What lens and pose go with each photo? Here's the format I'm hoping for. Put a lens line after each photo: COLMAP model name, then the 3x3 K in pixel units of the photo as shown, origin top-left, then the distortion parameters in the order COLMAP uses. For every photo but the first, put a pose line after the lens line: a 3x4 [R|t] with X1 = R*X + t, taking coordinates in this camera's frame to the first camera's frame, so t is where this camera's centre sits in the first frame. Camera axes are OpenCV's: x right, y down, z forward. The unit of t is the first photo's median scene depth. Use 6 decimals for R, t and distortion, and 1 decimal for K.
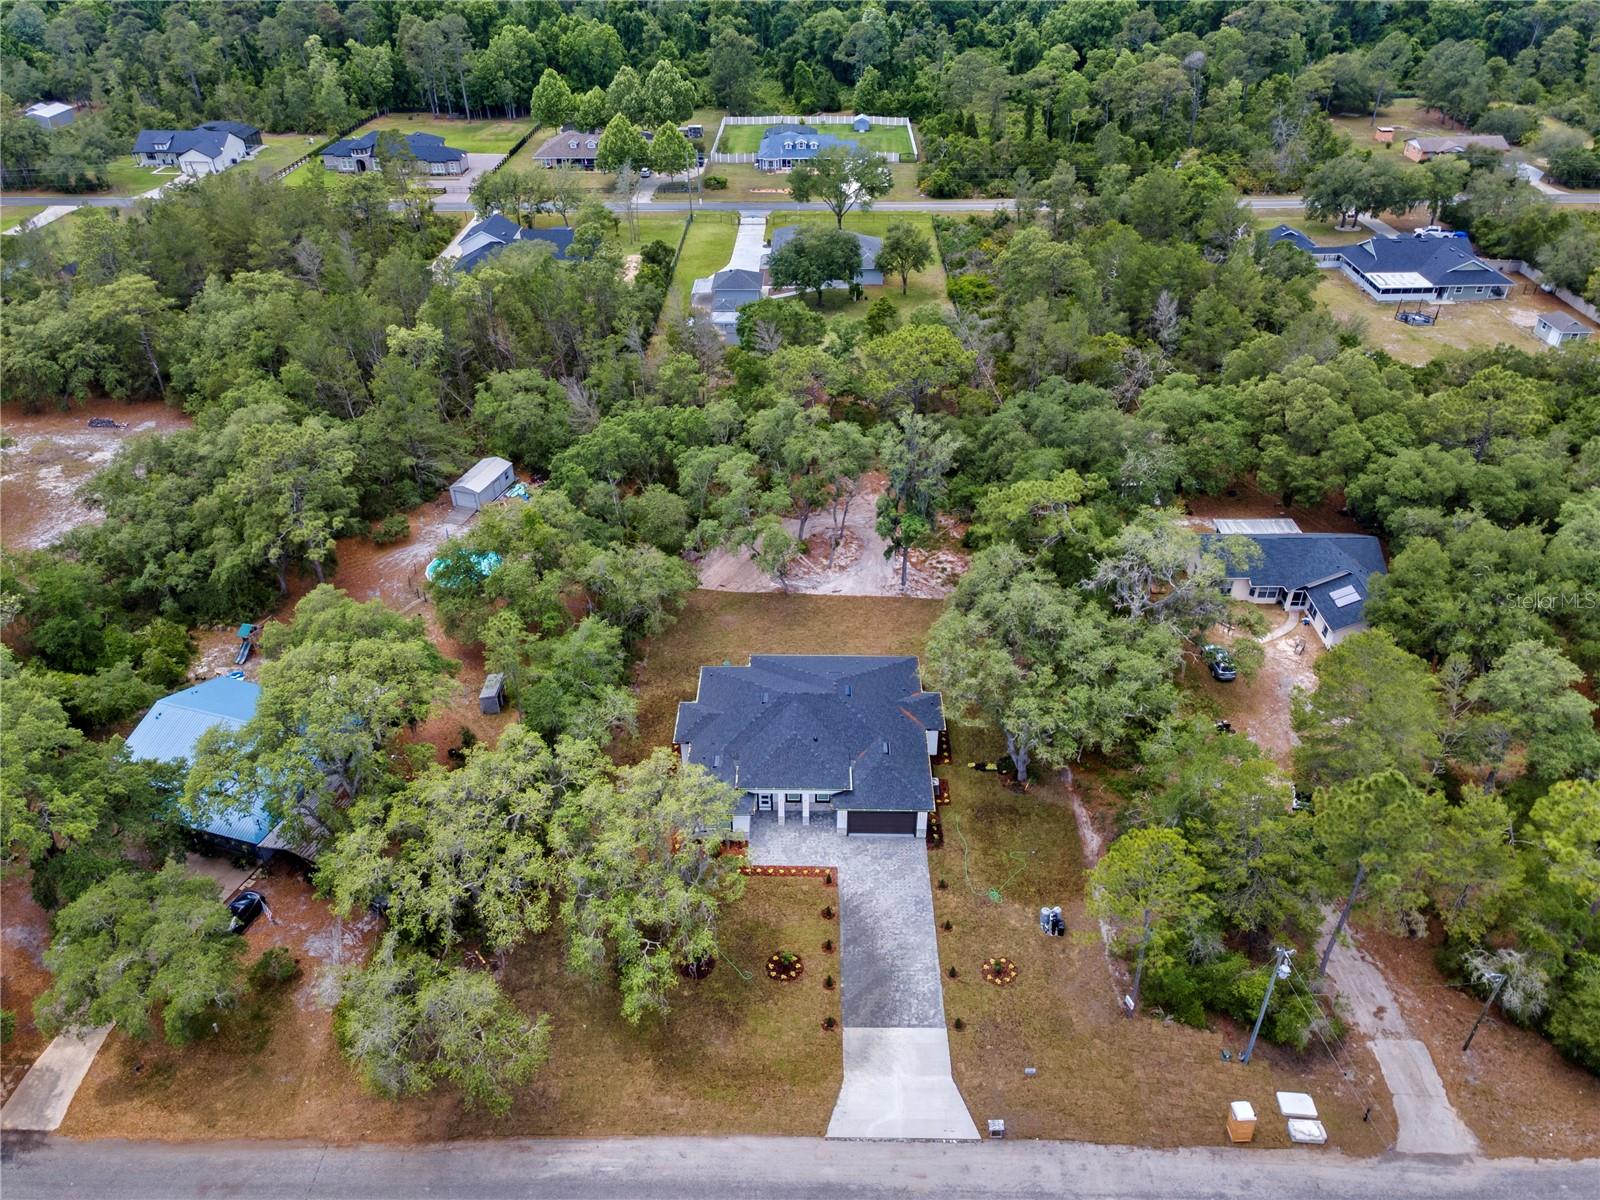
lens RADIAL K [[1163.3, 0, 798.4], [0, 1163.3, 593.9], [0, 0, 1]] dist [0.040185, 0.011782]
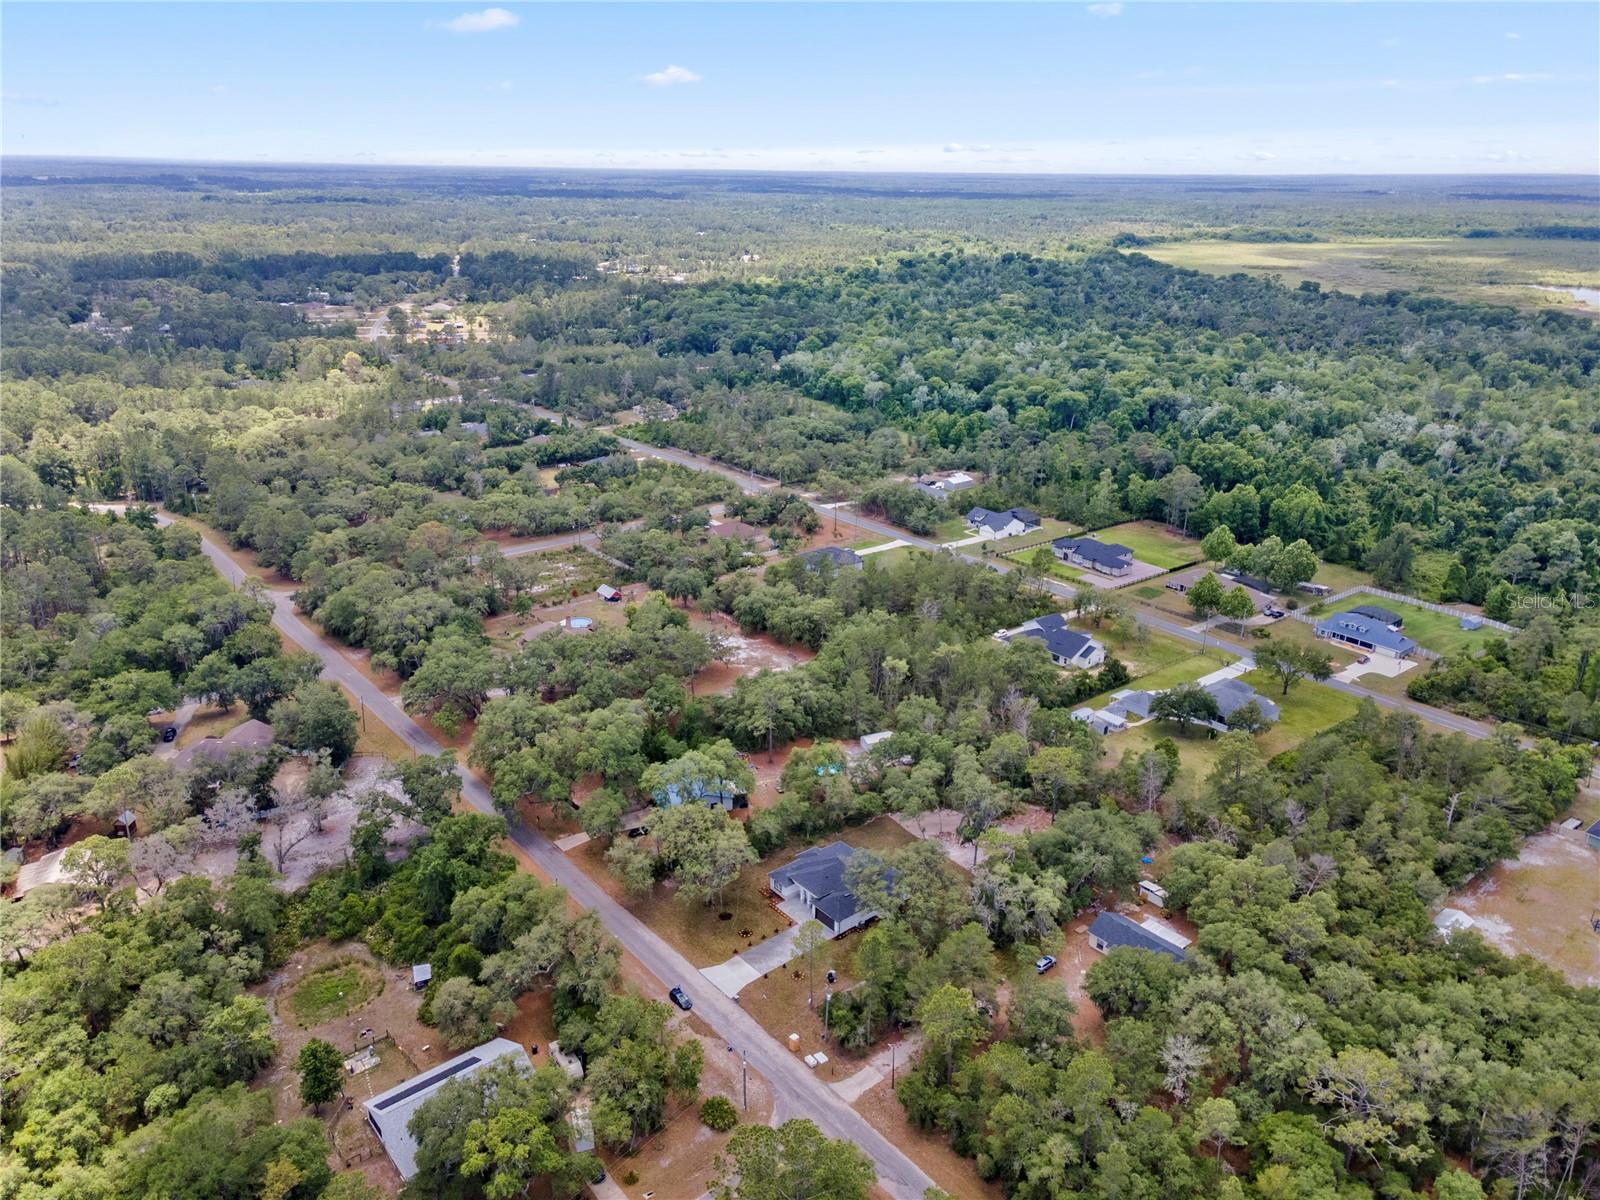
lens RADIAL K [[1163.3, 0, 792.7], [0, 1163.3, 608.3], [0, 0, 1]] dist [0.040185, 0.011782]
pose [[0.646610, 0.285649, -0.707318, 1.127341], [-0.437200, 0.898612, -0.036773, -0.185529], [0.625101, 0.333018, 0.705938, -0.667724]]
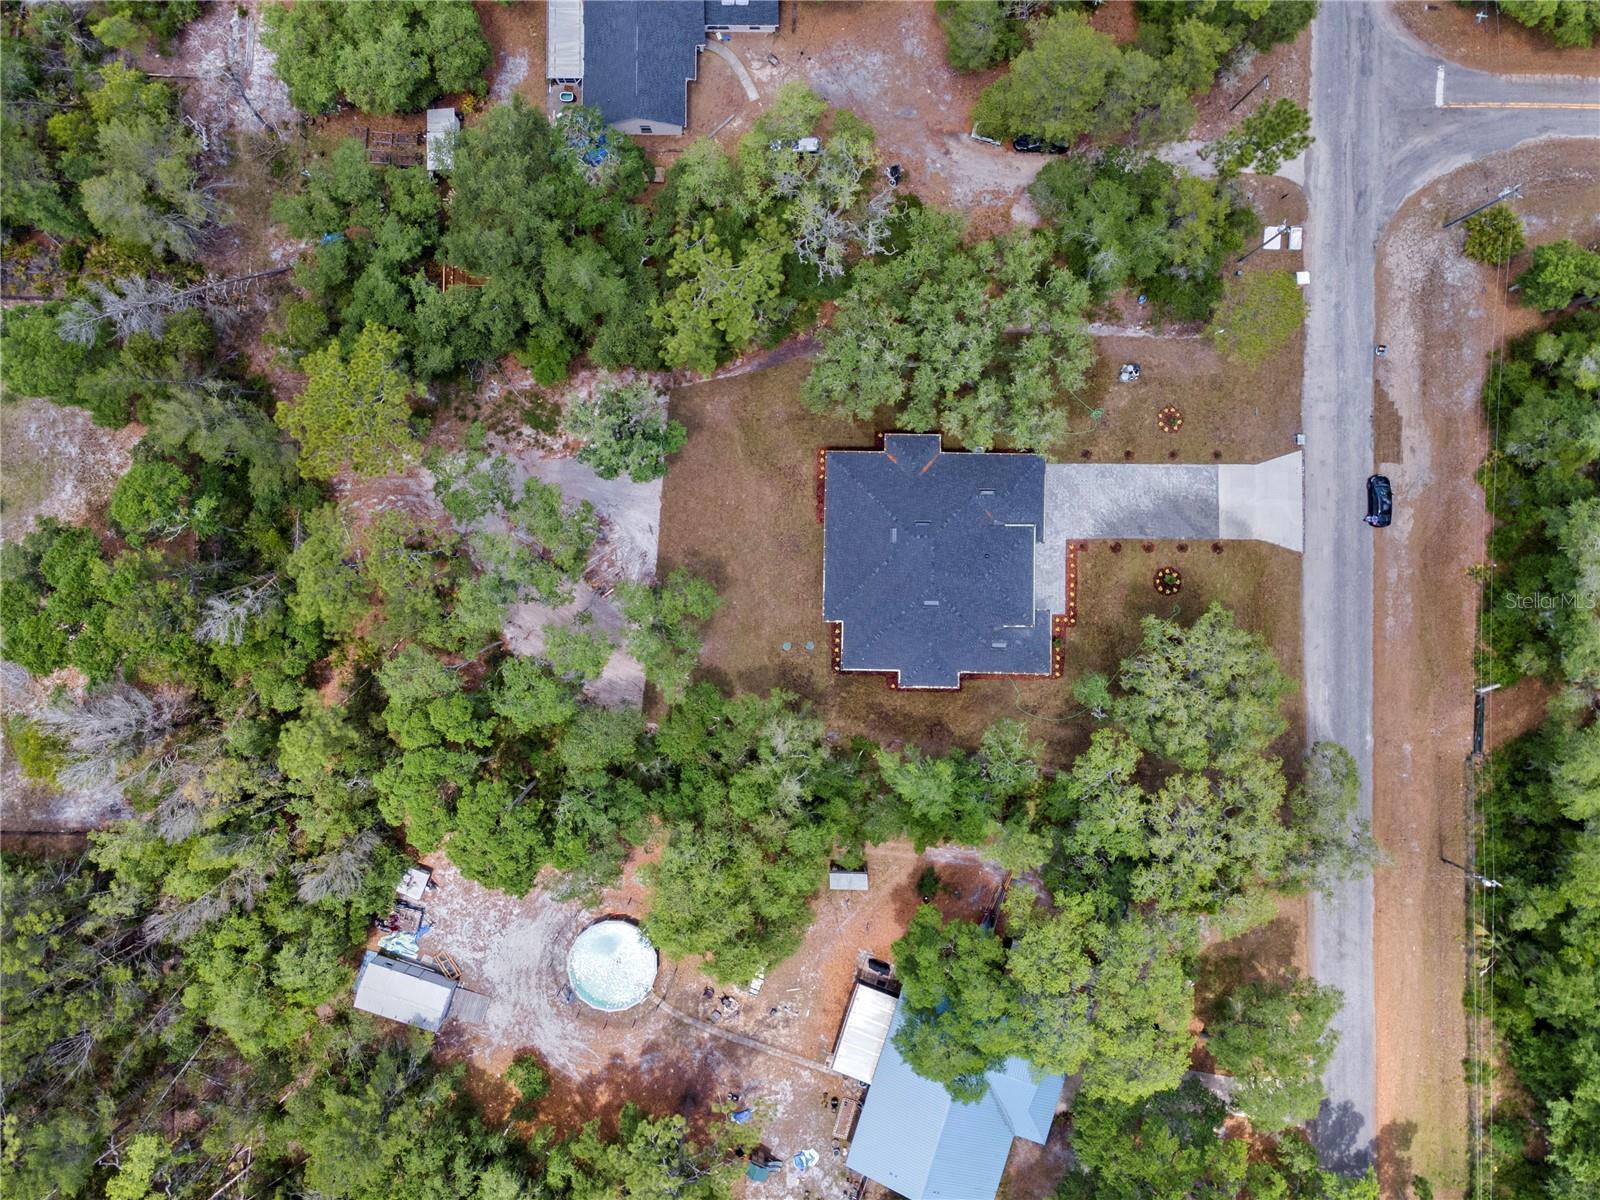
lens RADIAL K [[1163.3, 0, 800.3], [0, 1163.3, 598.8], [0, 0, 1]] dist [0.040185, 0.011782]
pose [[-0.004843, -0.998820, 0.048325, -0.062546], [0.551268, 0.037652, 0.833478, -0.676289], [-0.834314, 0.030676, 0.550435, 0.419598]]
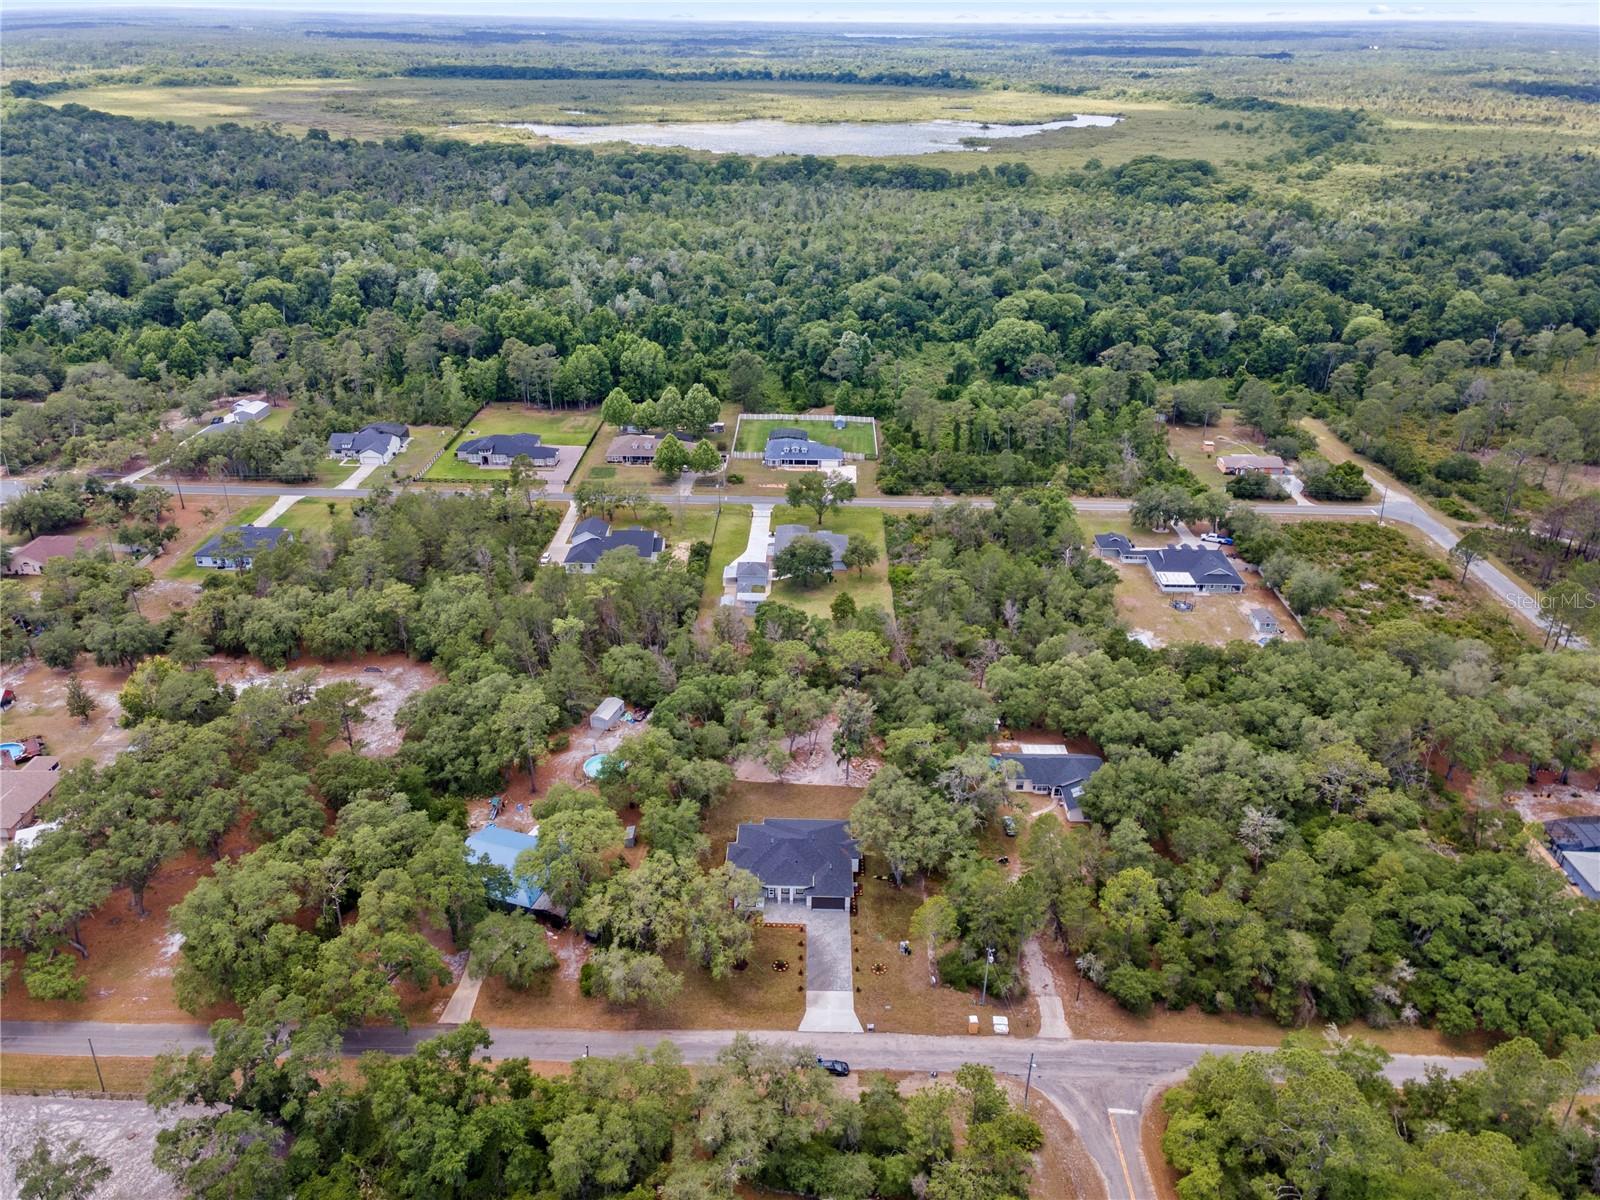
lens RADIAL K [[1163.3, 0, 795.7], [0, 1163.3, 601.2], [0, 0, 1]] dist [0.040185, 0.011782]
pose [[0.999860, 0.015866, 0.005298, -0.003900], [-0.015095, 0.992309, -0.122864, -0.059346], [-0.007206, 0.122767, 0.992409, -0.837146]]
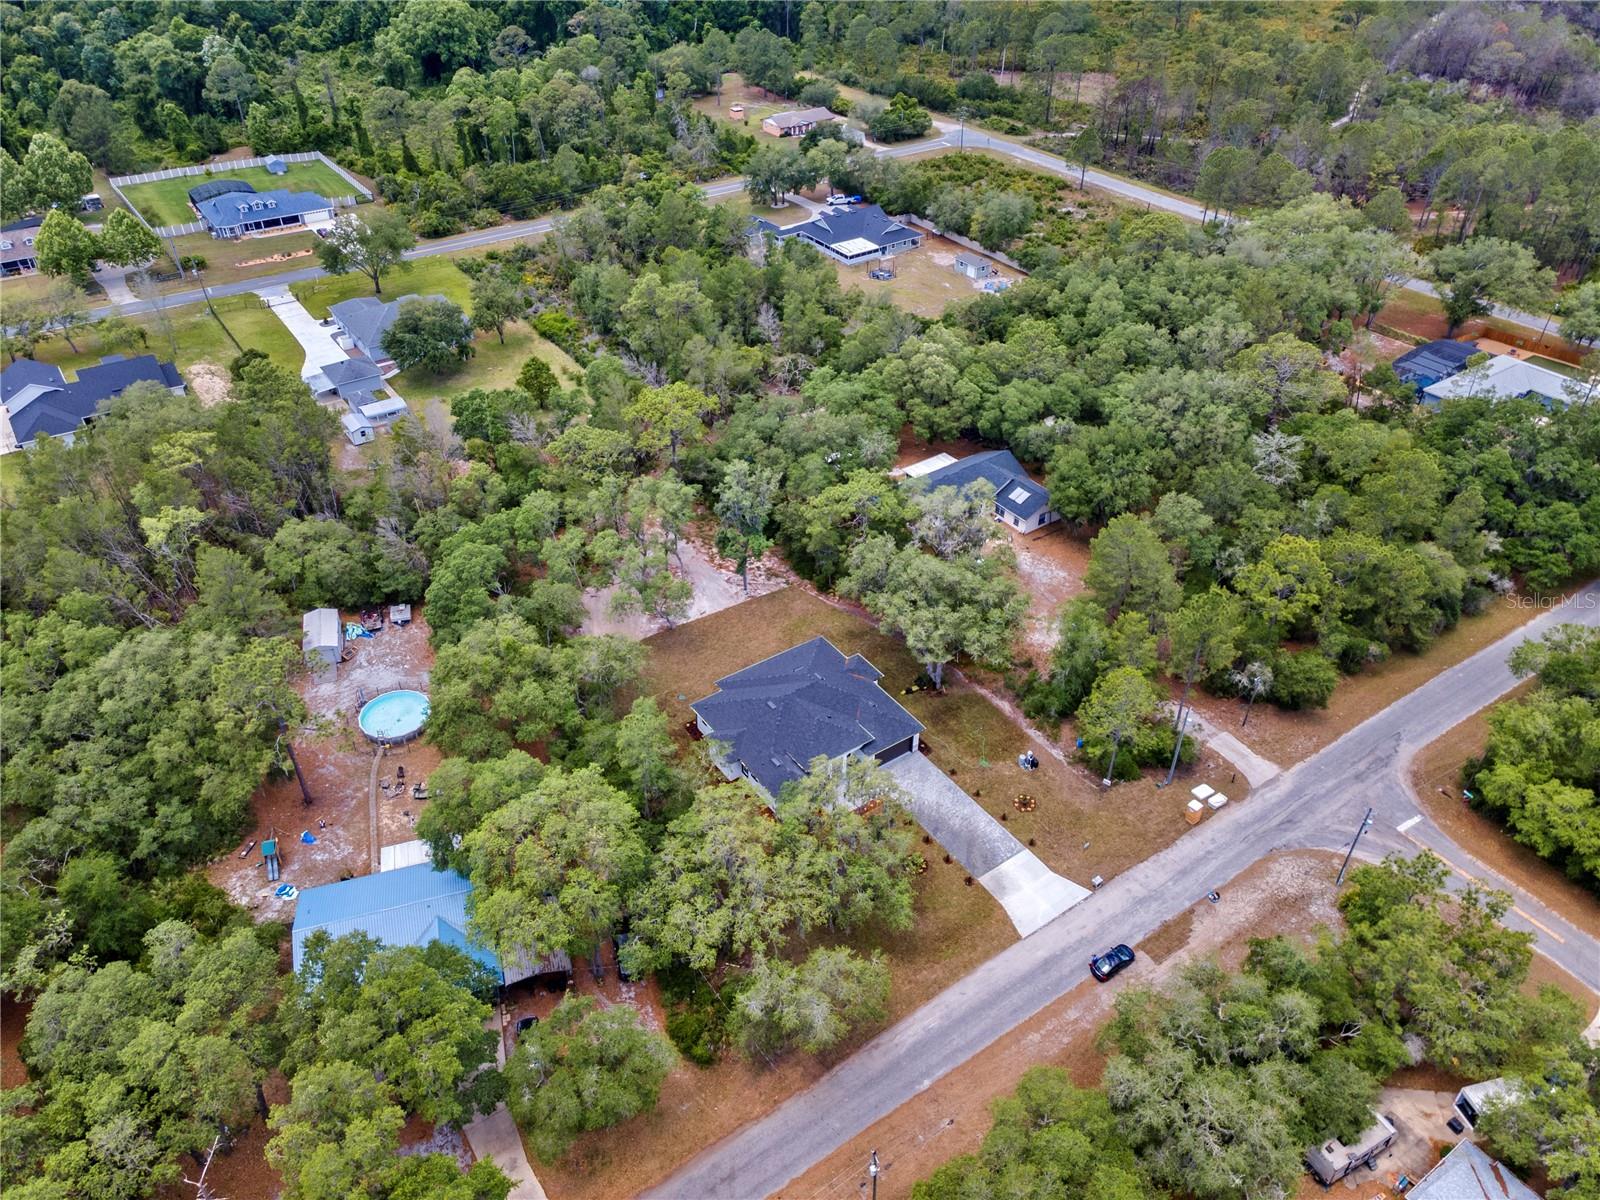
lens RADIAL K [[1163.3, 0, 792.1], [0, 1163.3, 594.2], [0, 0, 1]] dist [0.040185, 0.011782]
pose [[0.809462, -0.341666, 0.477530, -0.475229], [0.316712, 0.938880, 0.134897, -0.158228], [-0.494433, 0.042045, 0.868198, -0.123527]]
